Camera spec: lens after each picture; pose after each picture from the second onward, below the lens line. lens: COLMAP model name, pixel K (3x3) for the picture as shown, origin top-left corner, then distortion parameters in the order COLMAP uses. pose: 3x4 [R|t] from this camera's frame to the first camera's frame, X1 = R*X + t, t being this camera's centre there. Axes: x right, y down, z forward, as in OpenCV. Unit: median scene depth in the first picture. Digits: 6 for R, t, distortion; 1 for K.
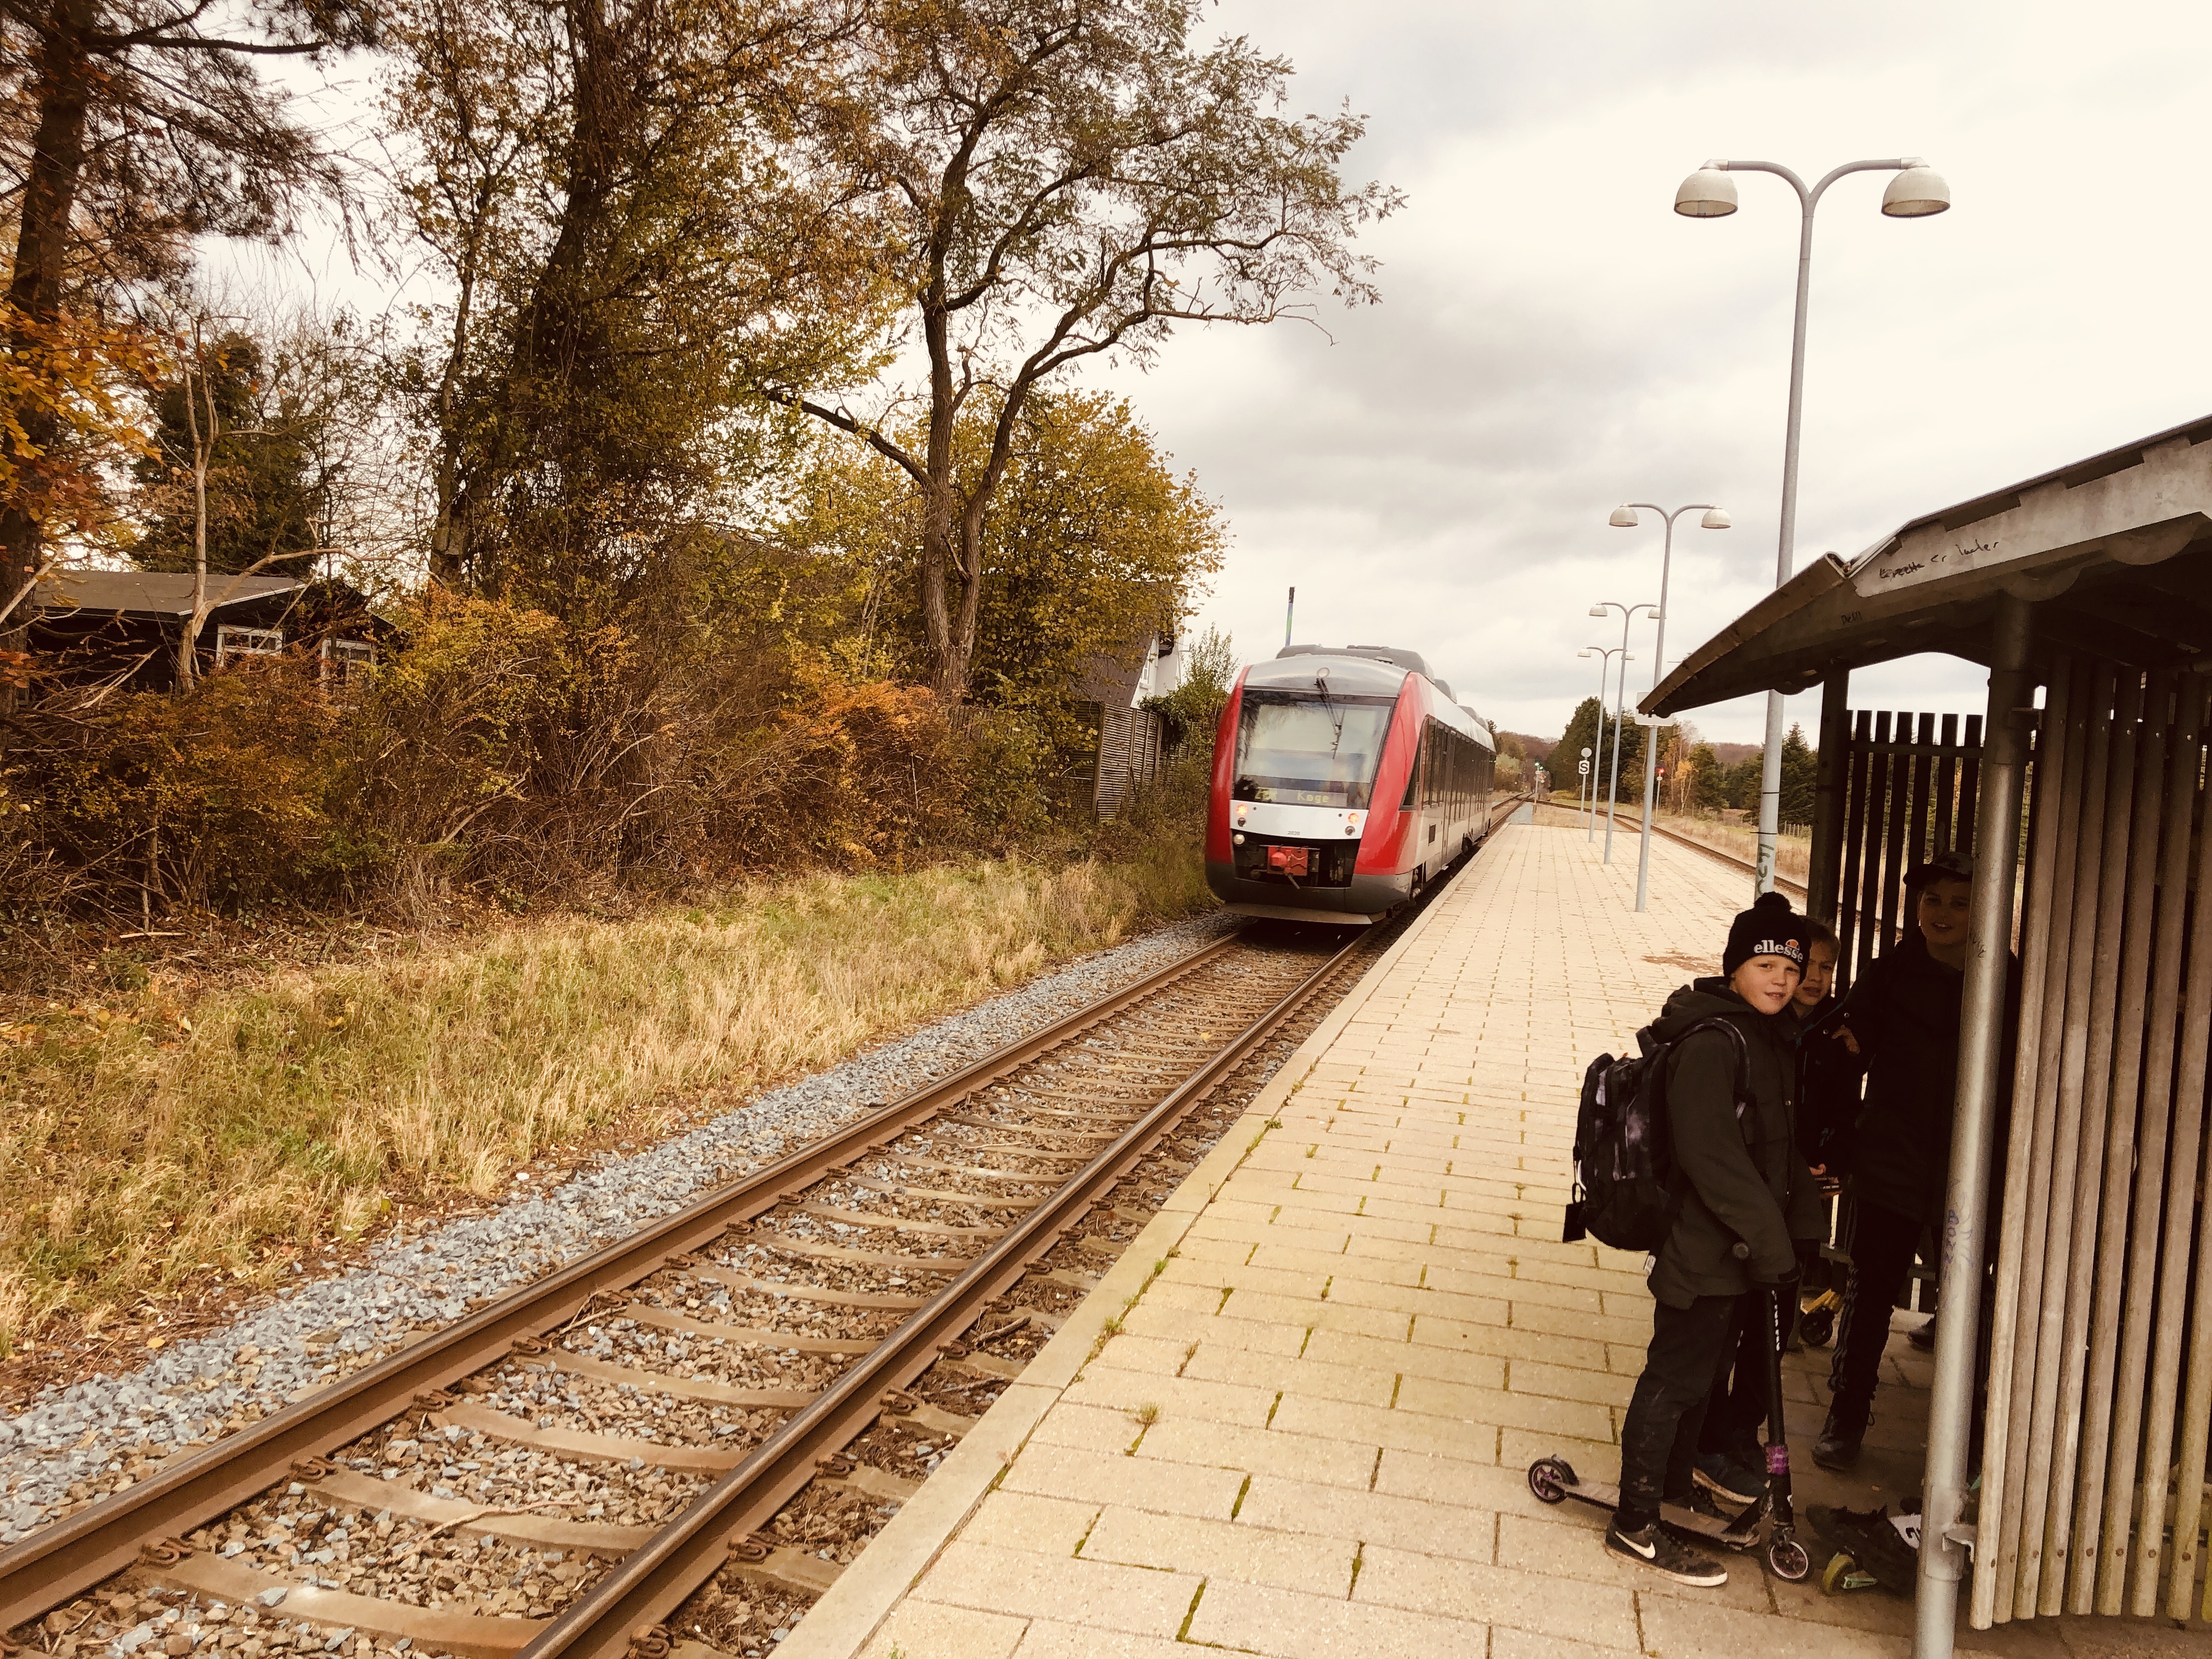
lens RADIAL K [[1820.0, 0, 1106.0], [0, 1820.0, 829.5], [0, 0, 1]] dist [0.045287, 0.005127]
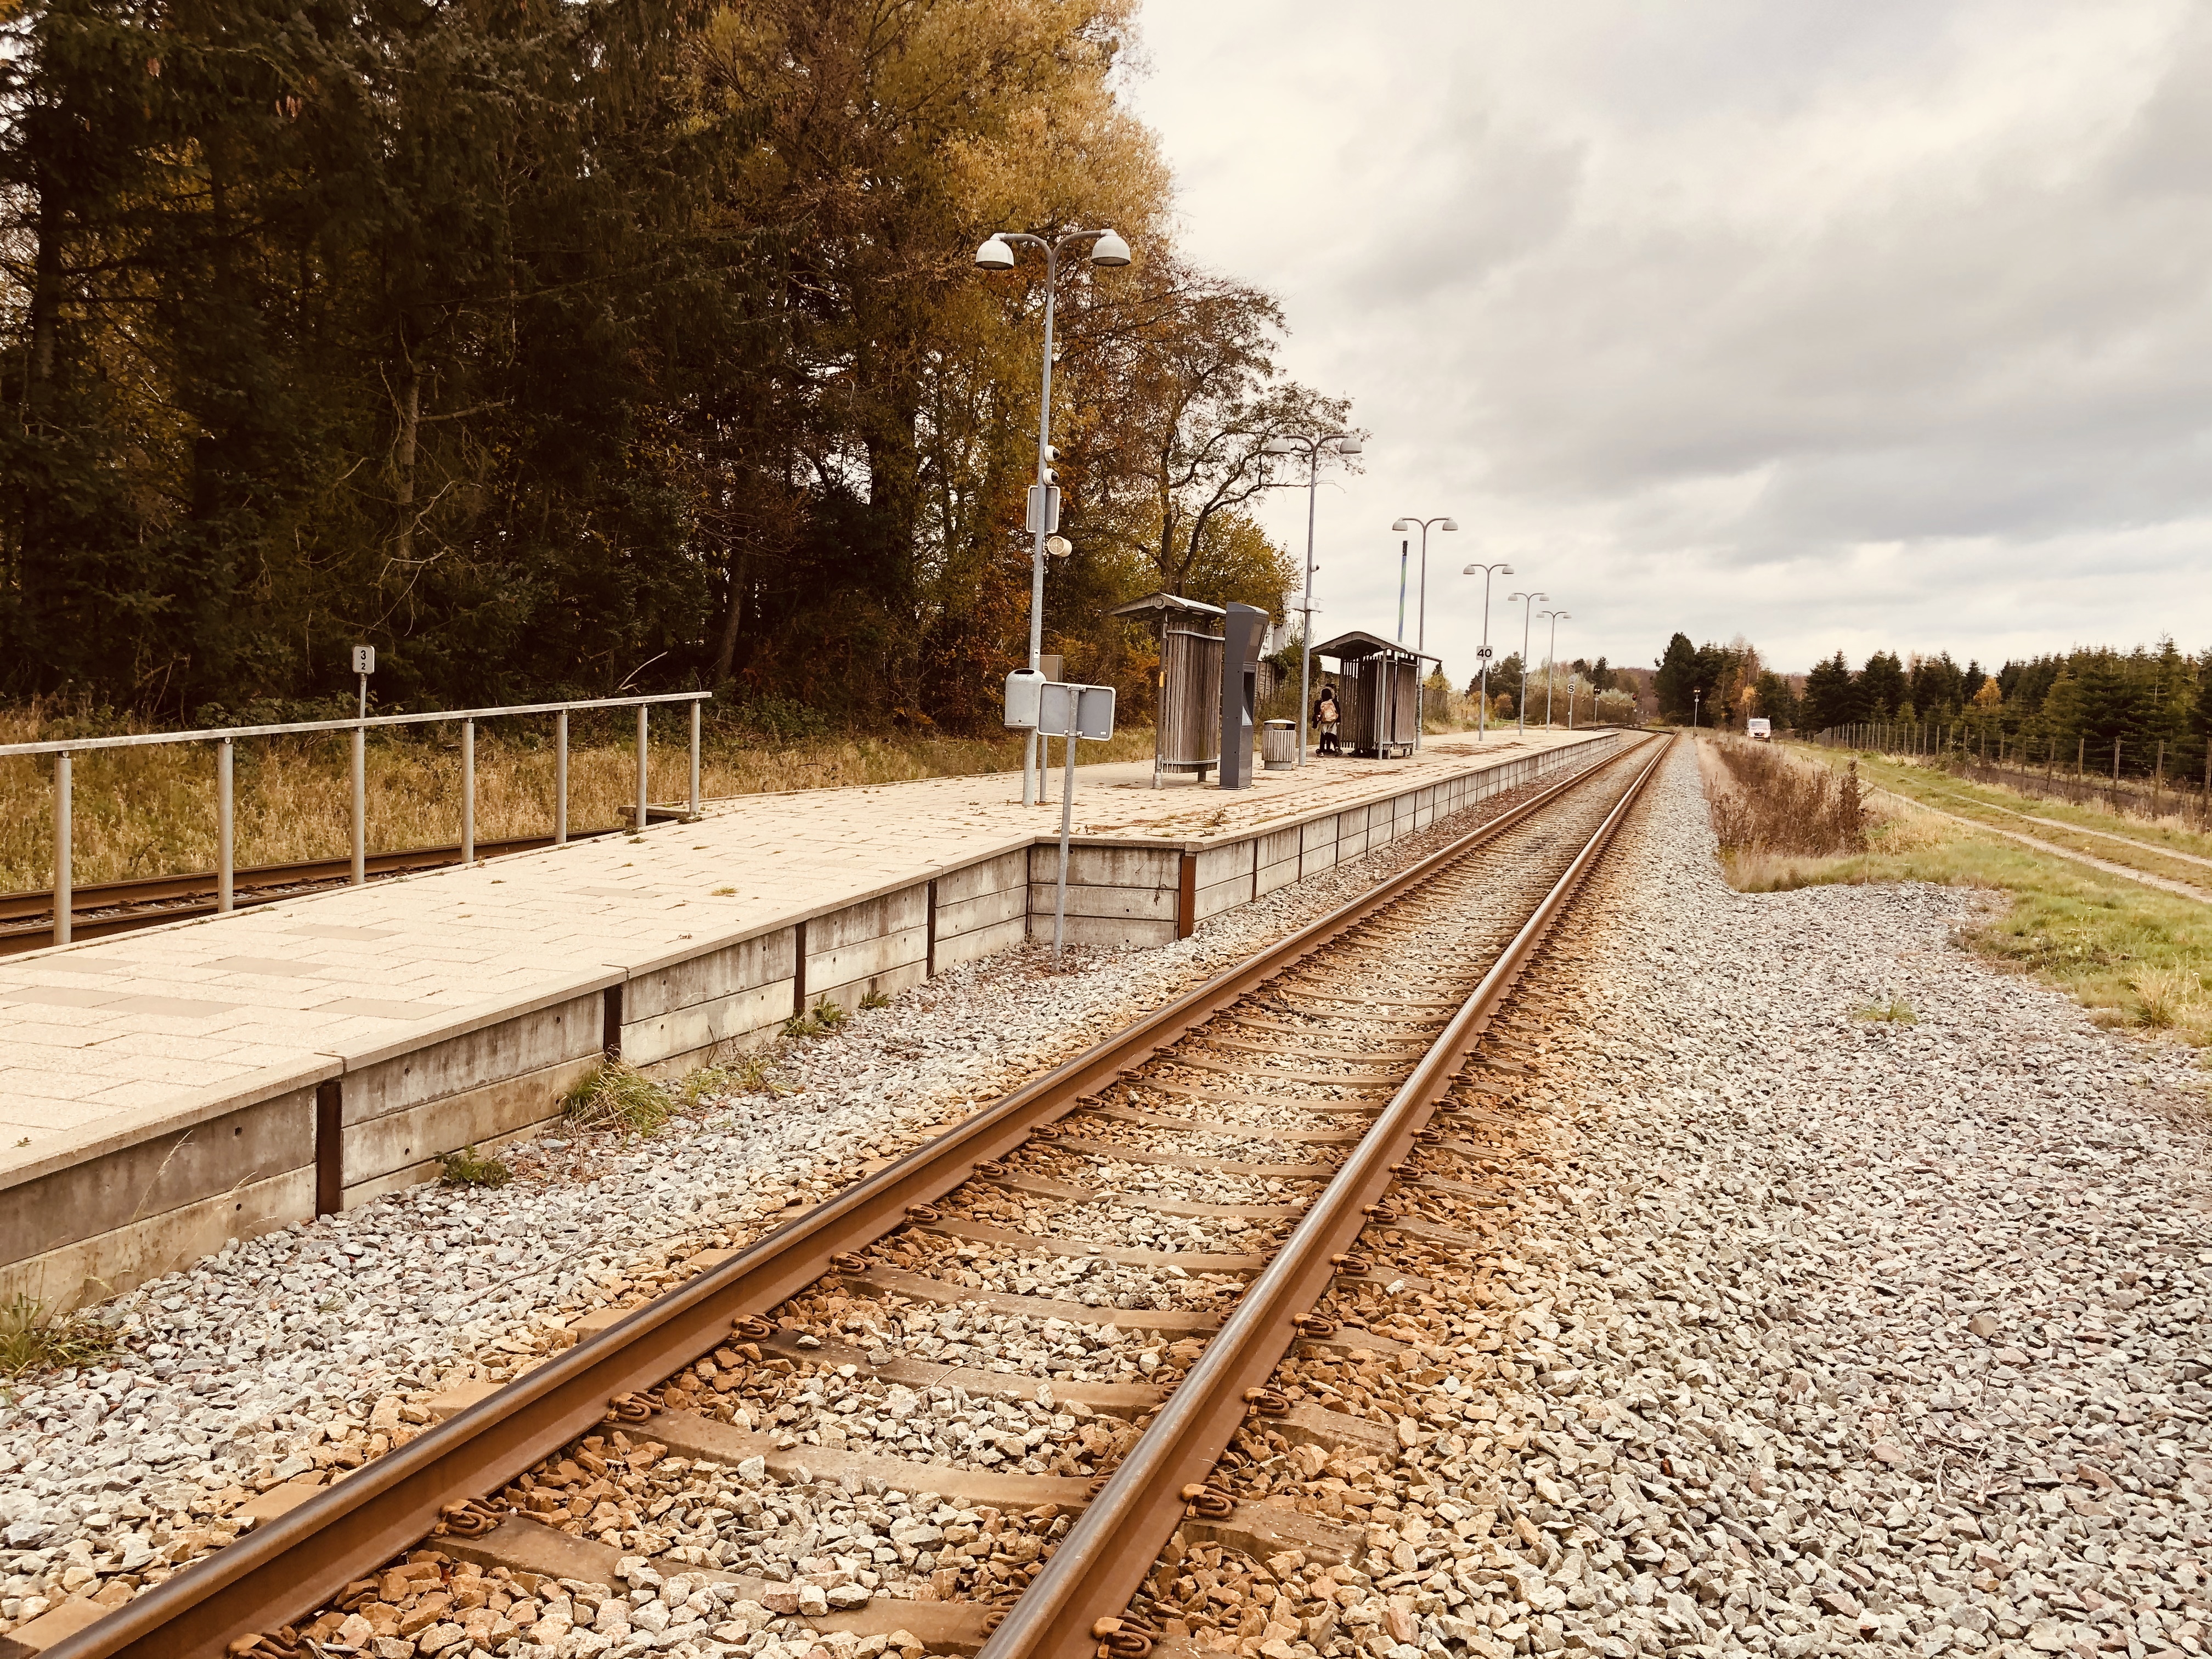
lens RADIAL K [[1831.6, 0, 1105.4], [0, 1831.6, 842.2], [0, 0, 1]] dist [0.049419, -0.064824]
pose [[0.996782, -0.031318, -0.073789, -0.021129], [0.033642, 0.998969, 0.030466, 0.120016], [0.072759, -0.032850, 0.996808, -1.887742]]
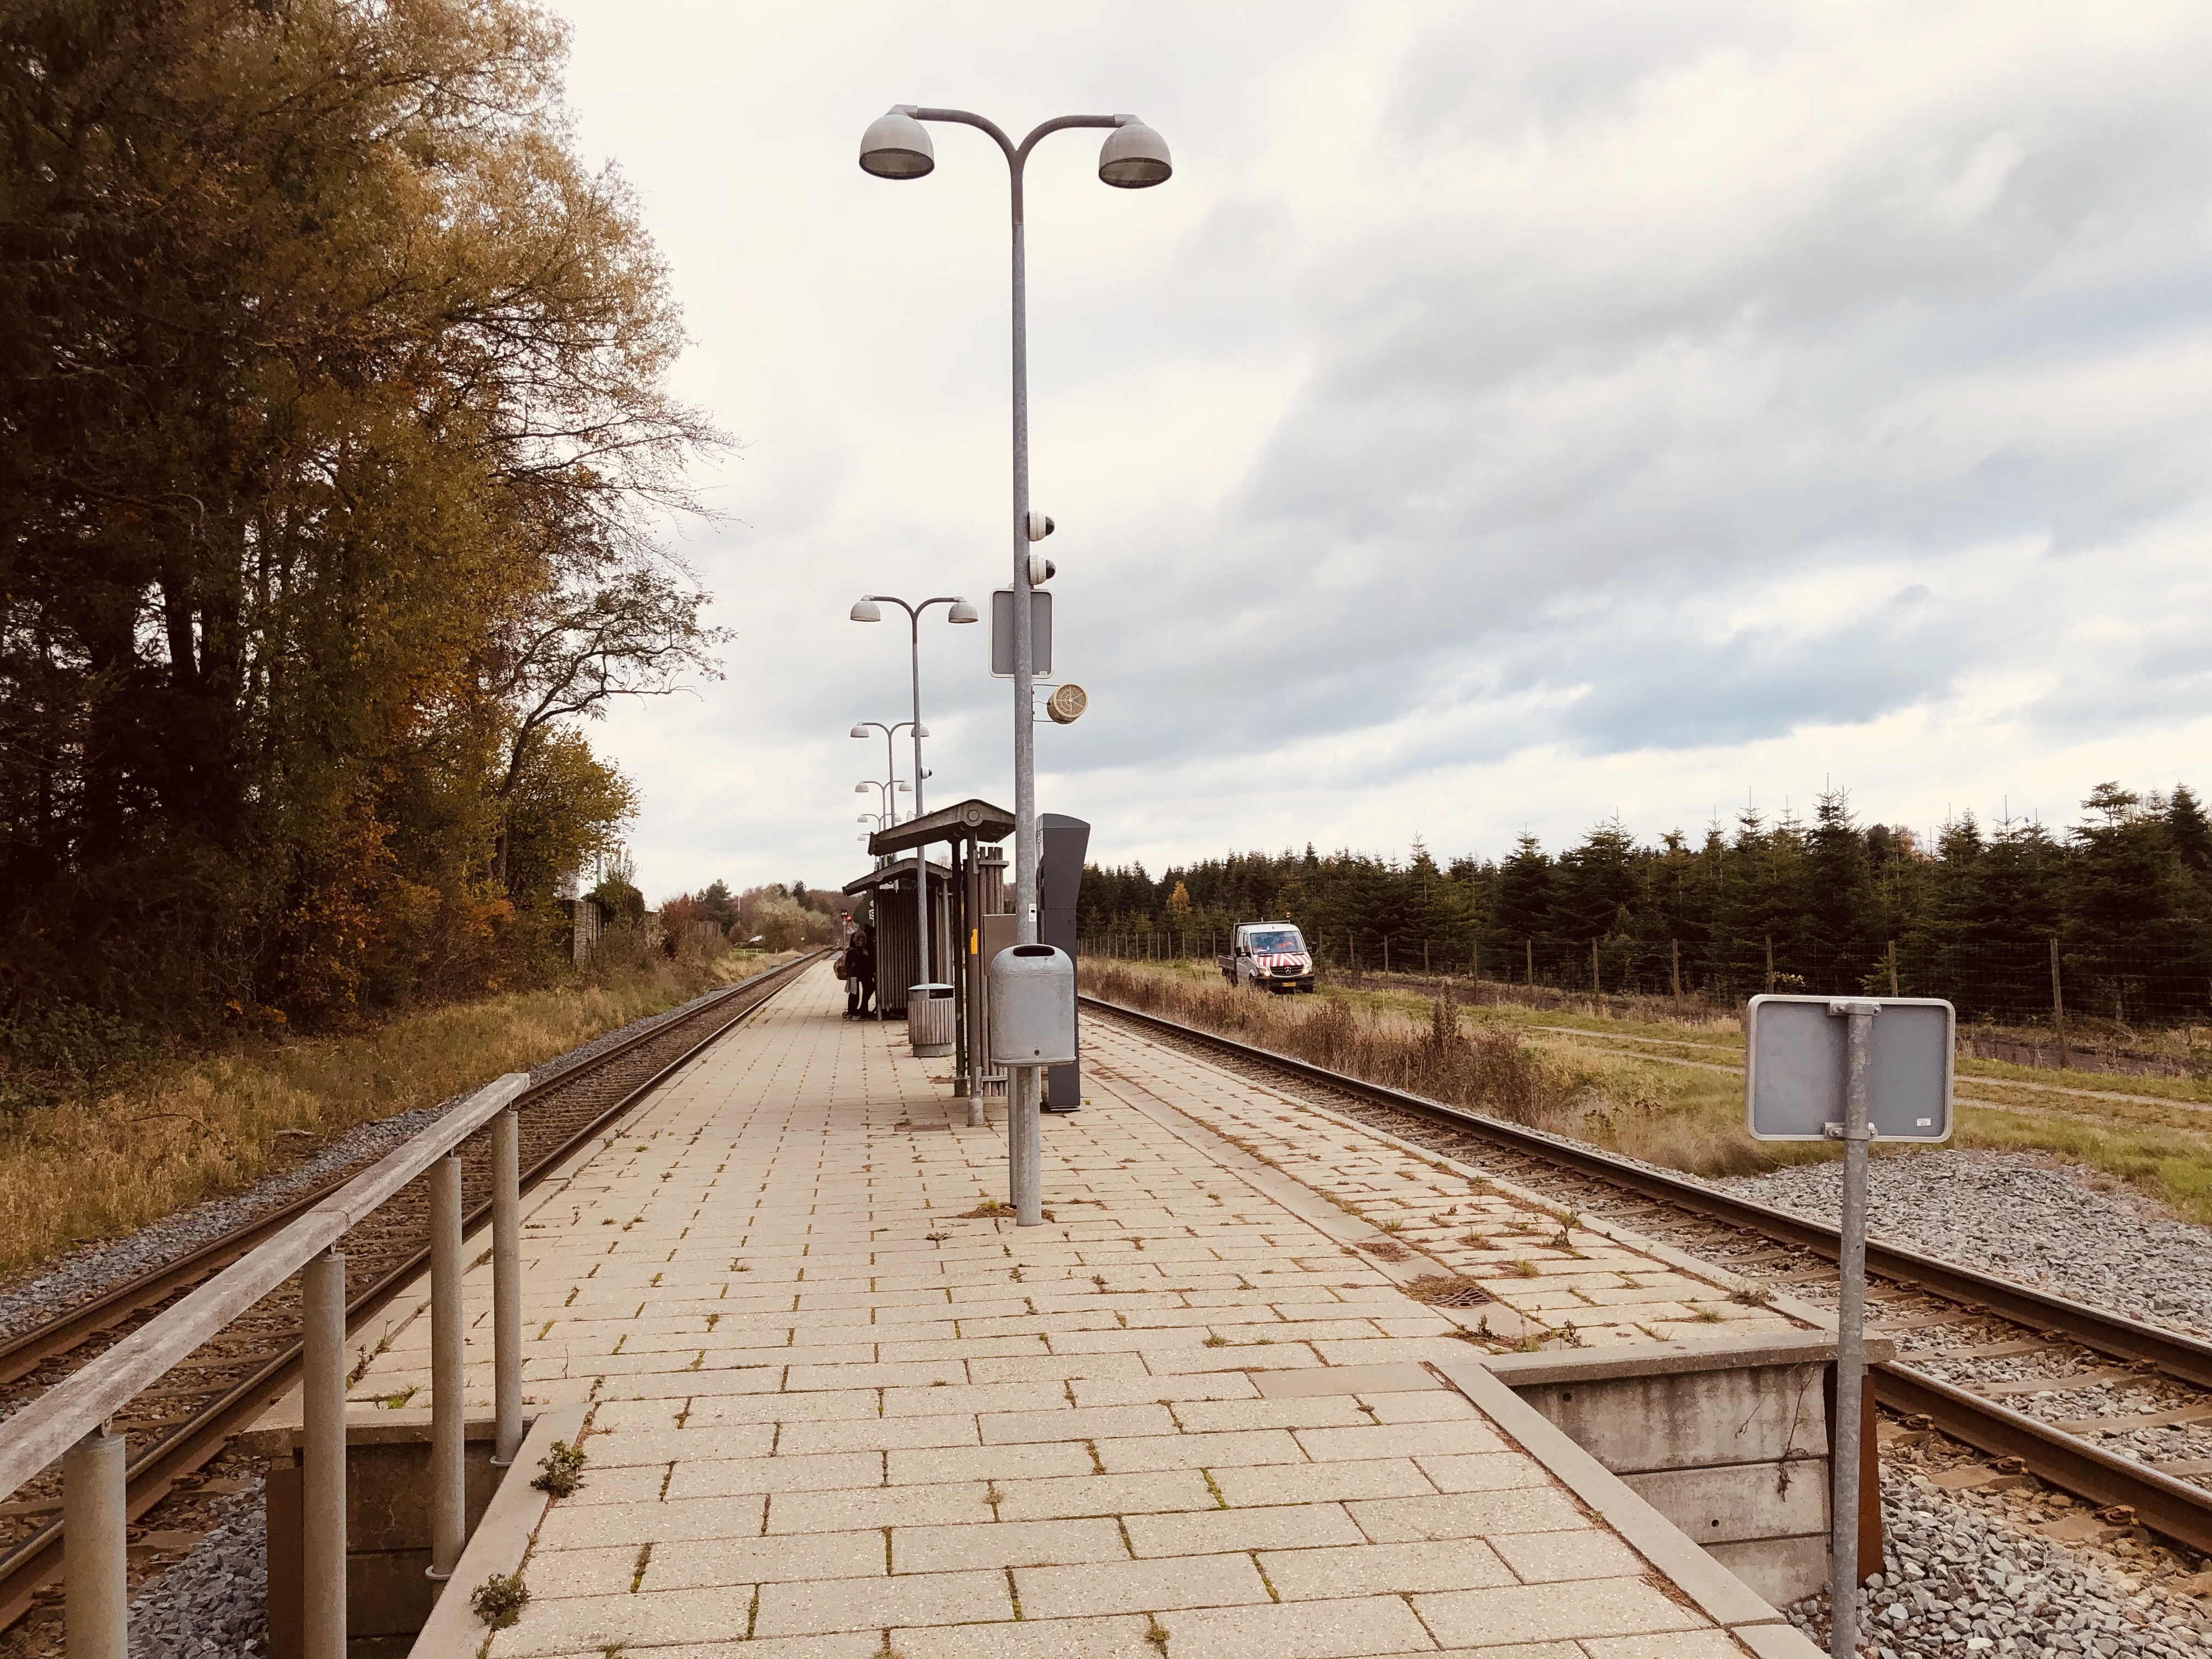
lens RADIAL K [[1820.0, 0, 1106.0], [0, 1820.0, 829.5], [0, 0, 1]] dist [0.045287, 0.005127]
pose [[0.928208, -0.073730, 0.364683, -0.278544], [0.105553, 0.992080, -0.068085, 0.057649], [-0.356774, 0.101690, 0.928639, -1.329013]]
